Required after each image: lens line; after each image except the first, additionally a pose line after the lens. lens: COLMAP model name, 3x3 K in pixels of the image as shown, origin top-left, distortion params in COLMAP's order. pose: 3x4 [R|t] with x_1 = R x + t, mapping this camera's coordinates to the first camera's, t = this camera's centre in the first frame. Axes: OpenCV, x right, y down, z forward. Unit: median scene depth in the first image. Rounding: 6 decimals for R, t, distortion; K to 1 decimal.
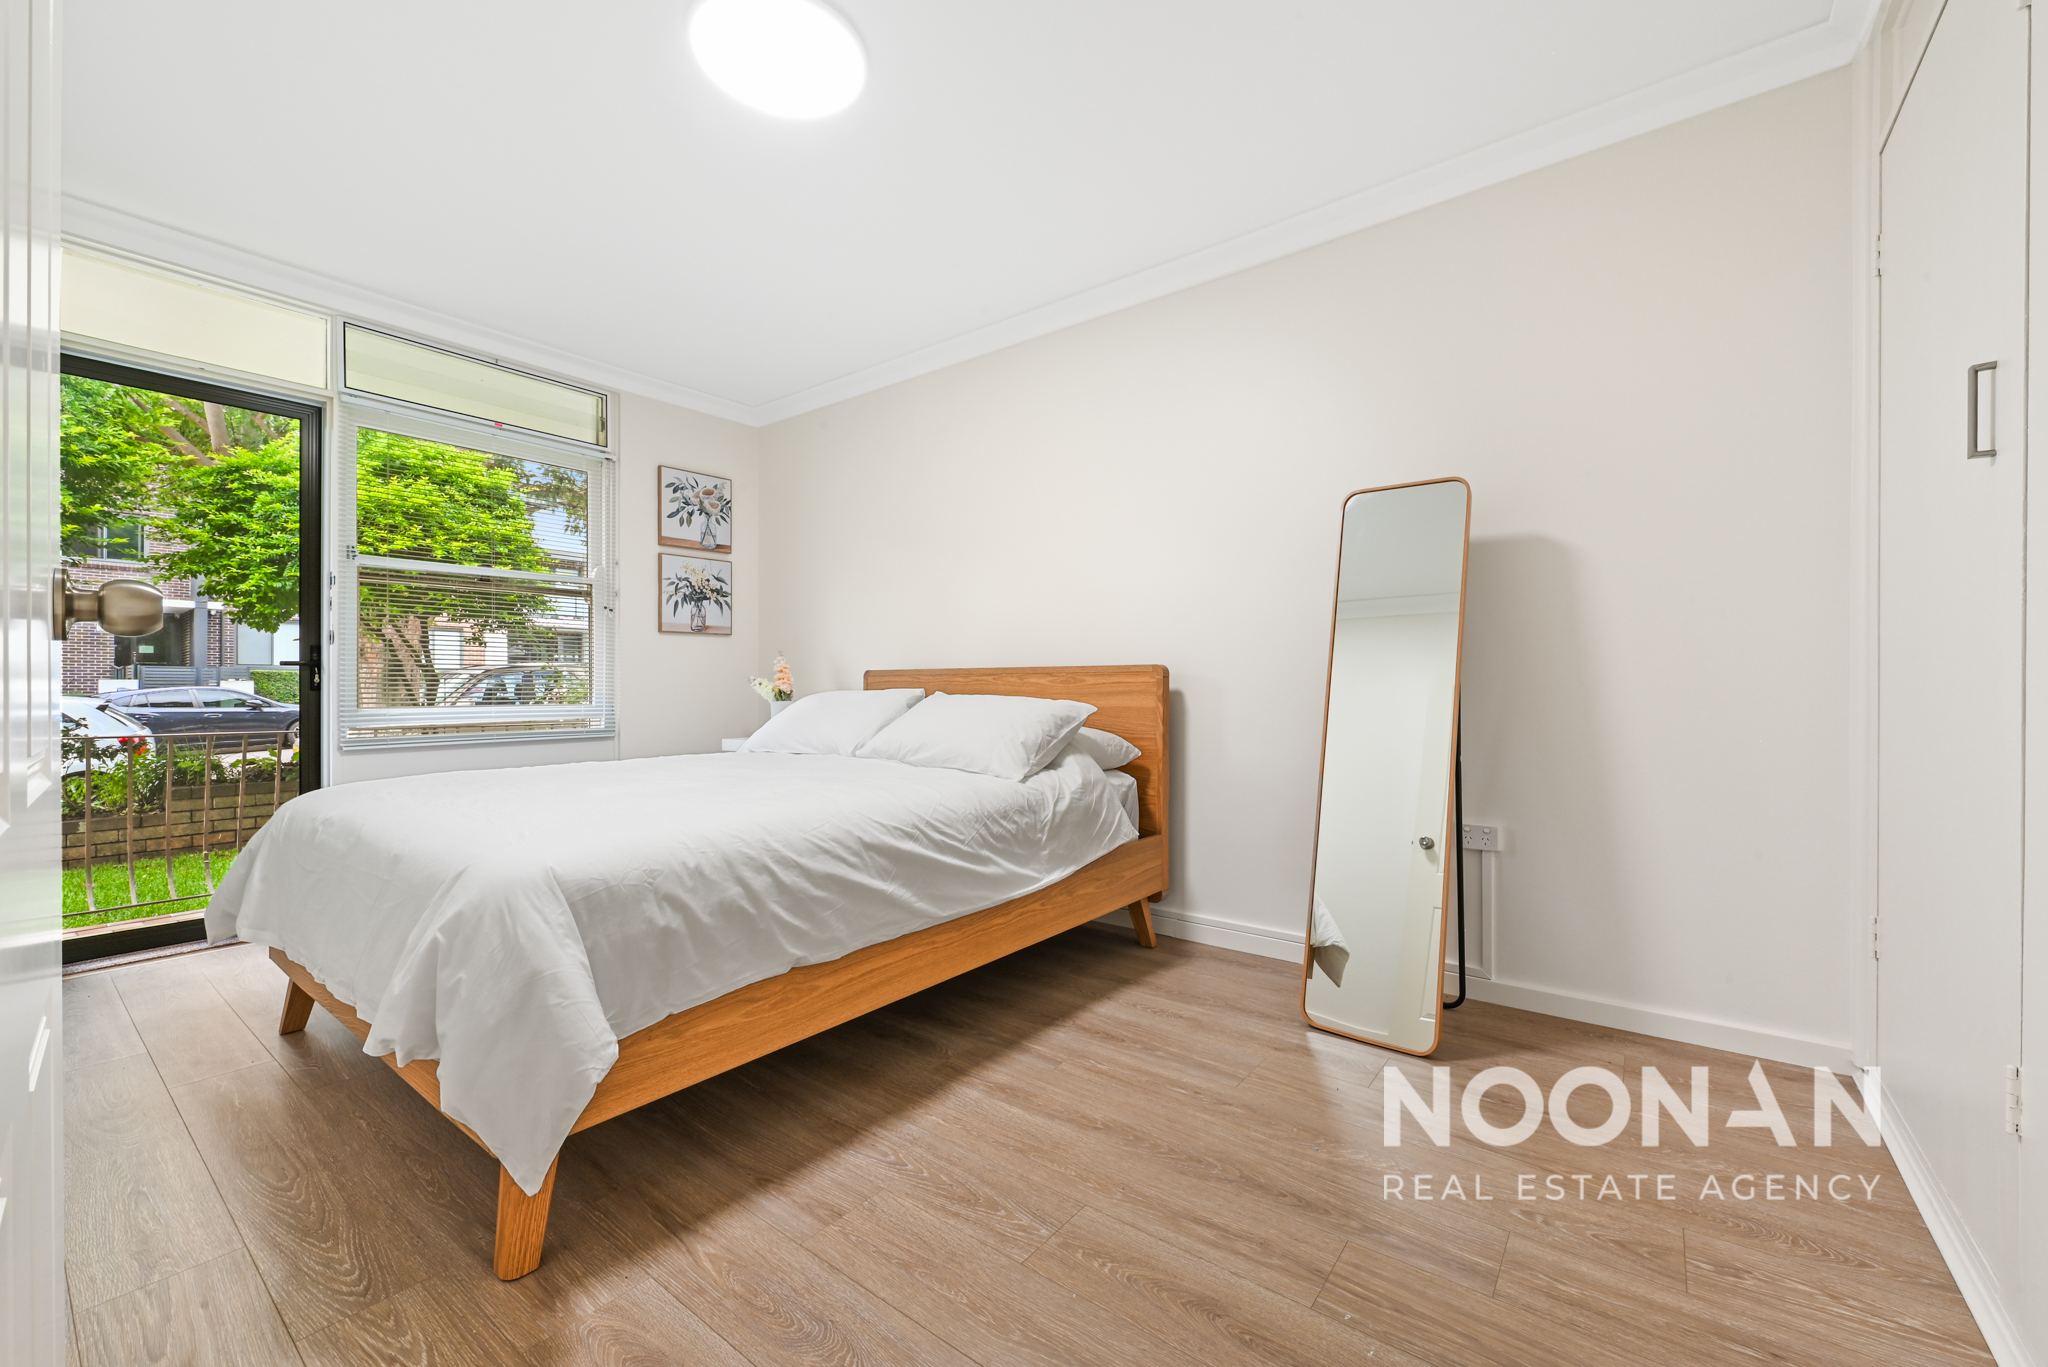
lens RADIAL K [[821.3, 0, 1025.0], [0, 821.3, 687.7], [0, 0, 1]] dist [-0.011856, -0.000074]
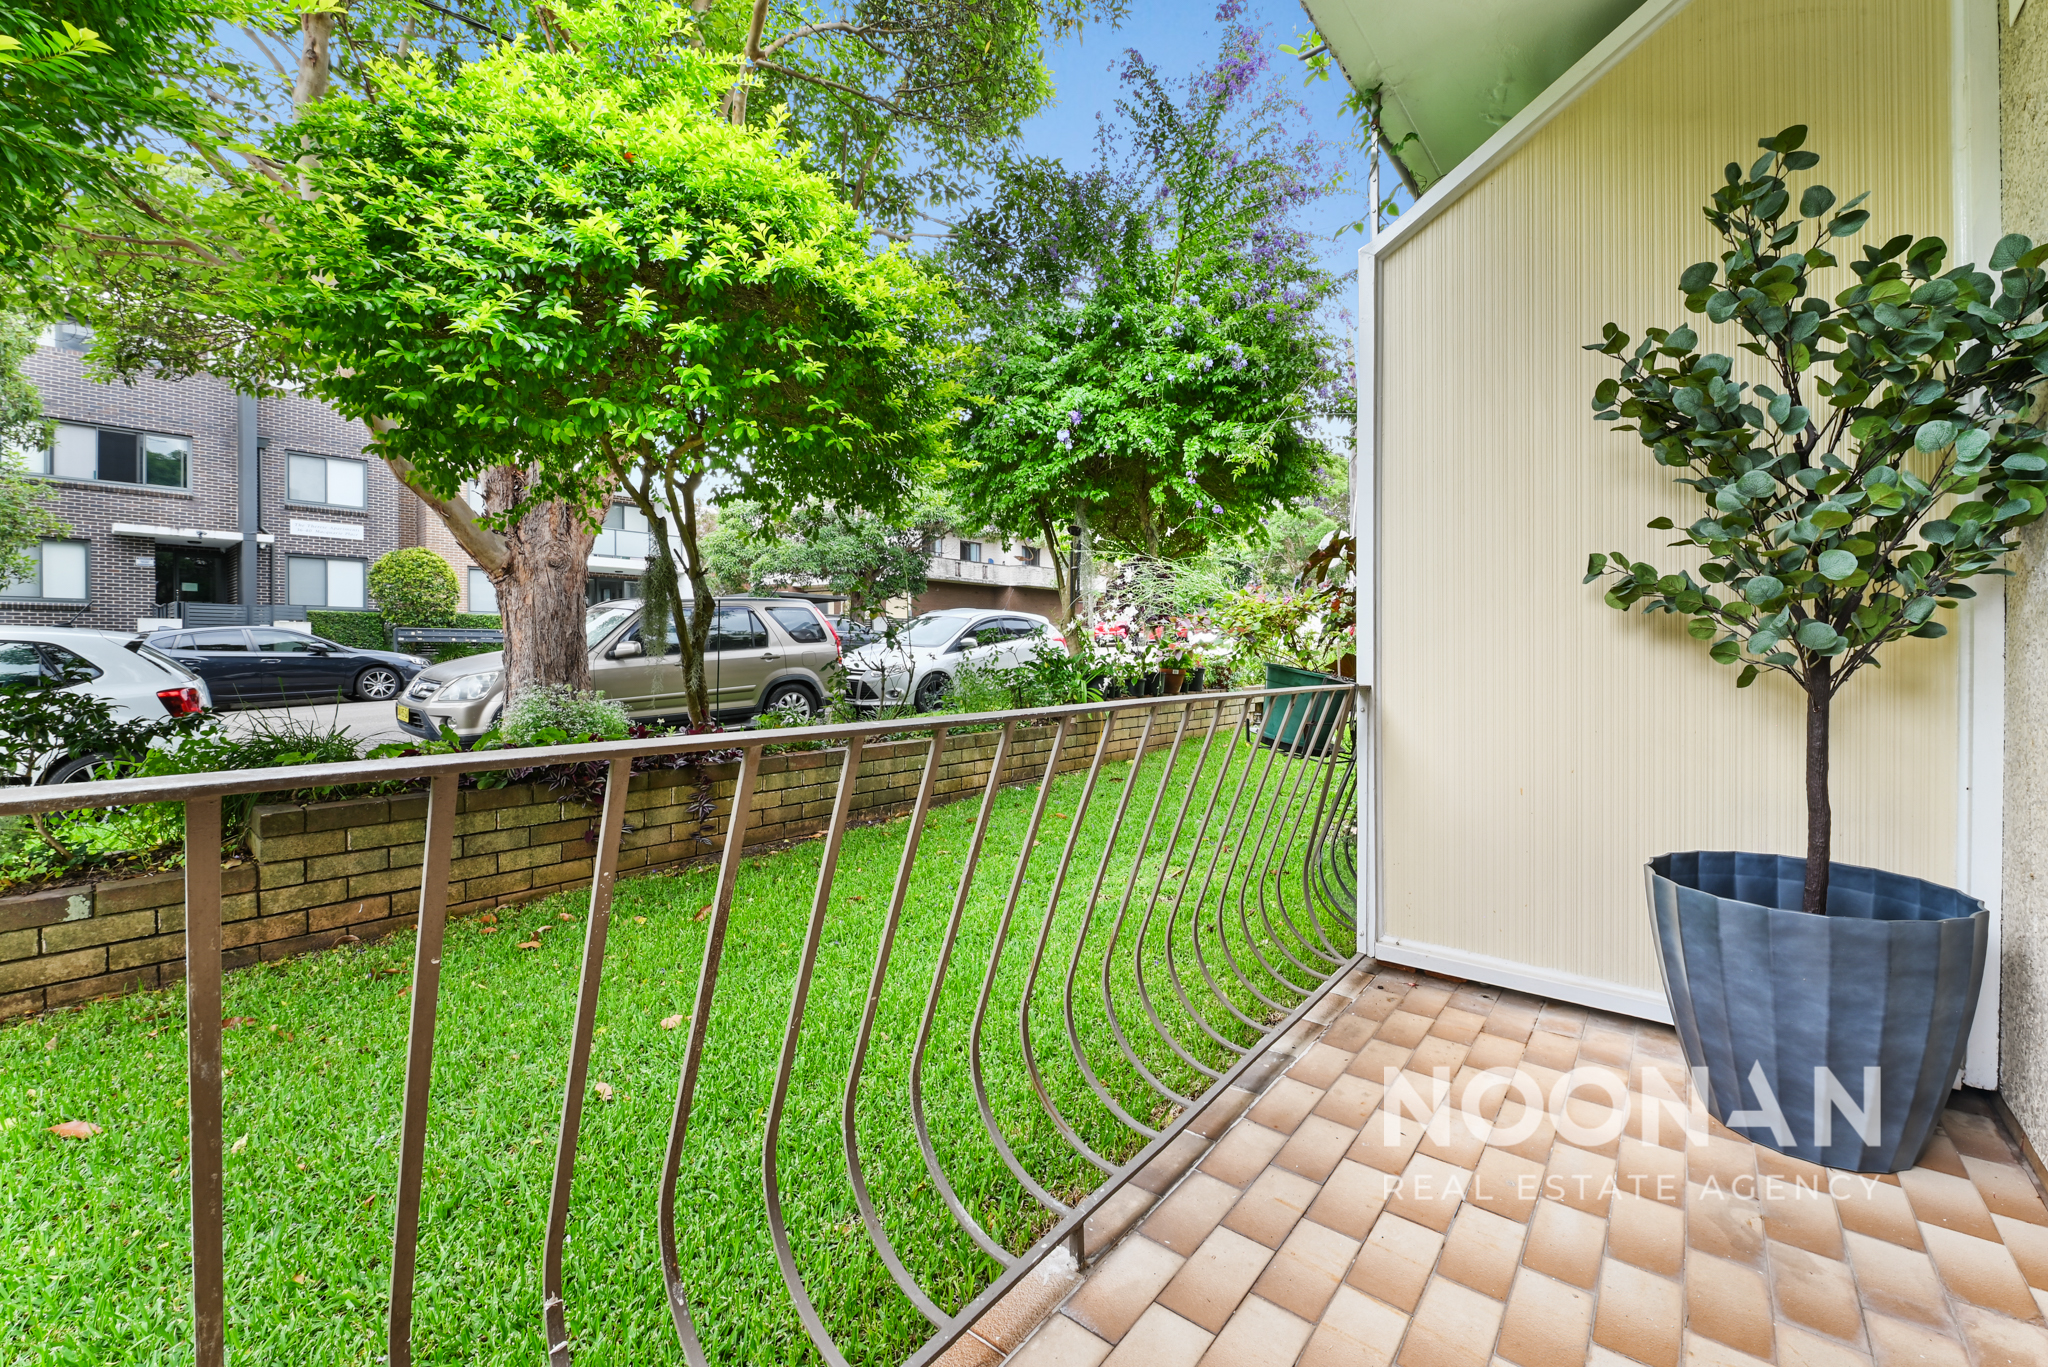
lens RADIAL K [[821.3, 0, 1013.9], [0, 821.3, 646.6], [0, 0, 1]] dist [-0.011856, -0.000074]
pose [[0.999498, 0.004817, -0.031314, -0.200810], [-0.004495, 0.999936, 0.010358, 0.006984], [0.031362, -0.010212, 0.999456, 0.180327]]
